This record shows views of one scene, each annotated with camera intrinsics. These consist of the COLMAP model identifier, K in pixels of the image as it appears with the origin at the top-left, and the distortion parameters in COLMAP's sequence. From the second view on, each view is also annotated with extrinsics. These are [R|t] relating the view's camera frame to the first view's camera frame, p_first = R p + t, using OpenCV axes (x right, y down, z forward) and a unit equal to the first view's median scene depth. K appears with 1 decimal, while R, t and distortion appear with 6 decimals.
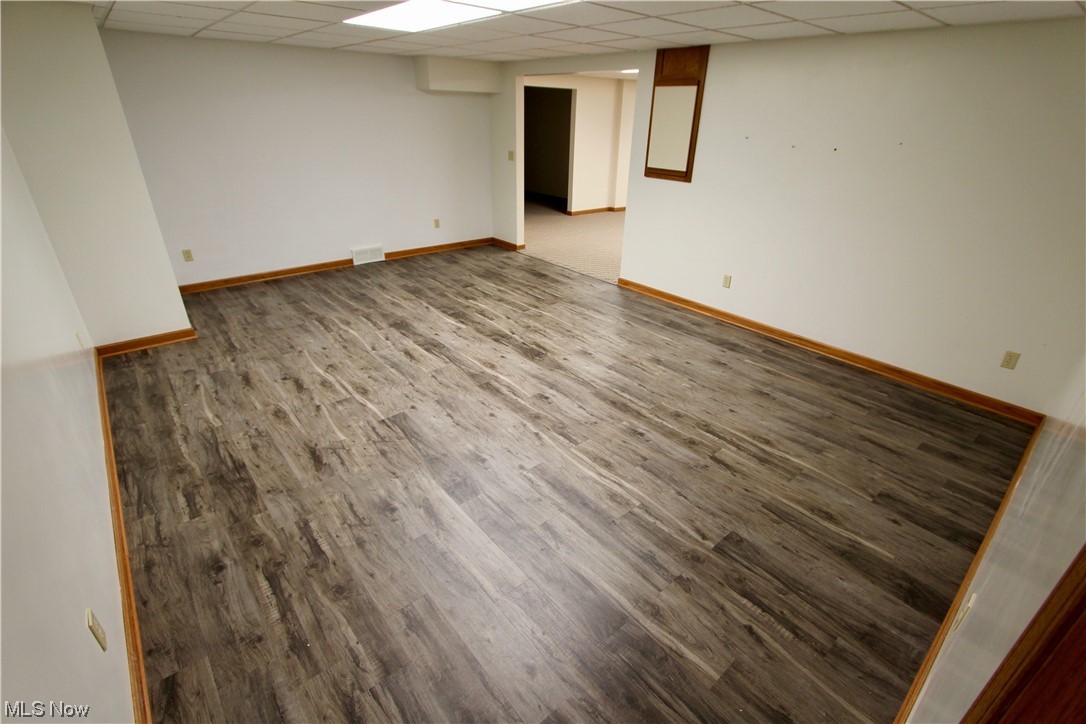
lens RADIAL K [[500.0, 0, 555.6], [0, 500.0, 365.0], [0, 0, 1]] dist [-0.012850, -0.000056]
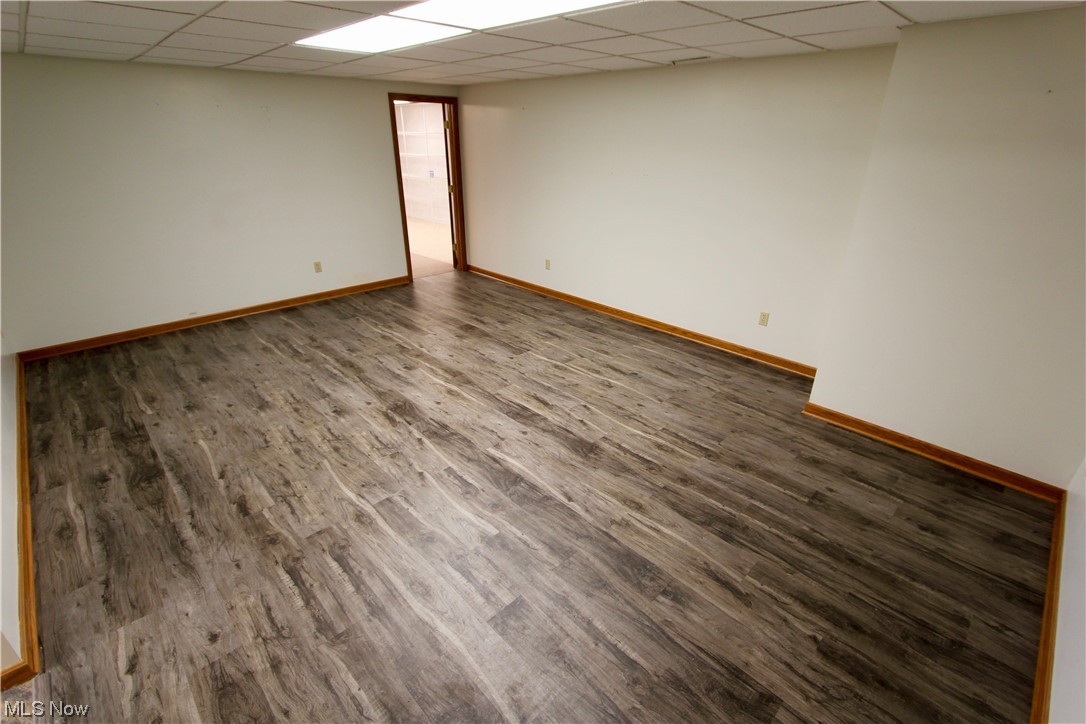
lens RADIAL K [[500.0, 0, 555.6], [0, 500.0, 365.0], [0, 0, 1]] dist [-0.012850, -0.000056]
pose [[-0.997257, -0.006736, -0.073710, -0.250848], [-0.061792, 0.623987, 0.778988, -0.779345], [0.040747, 0.781406, -0.622691, 1.521457]]
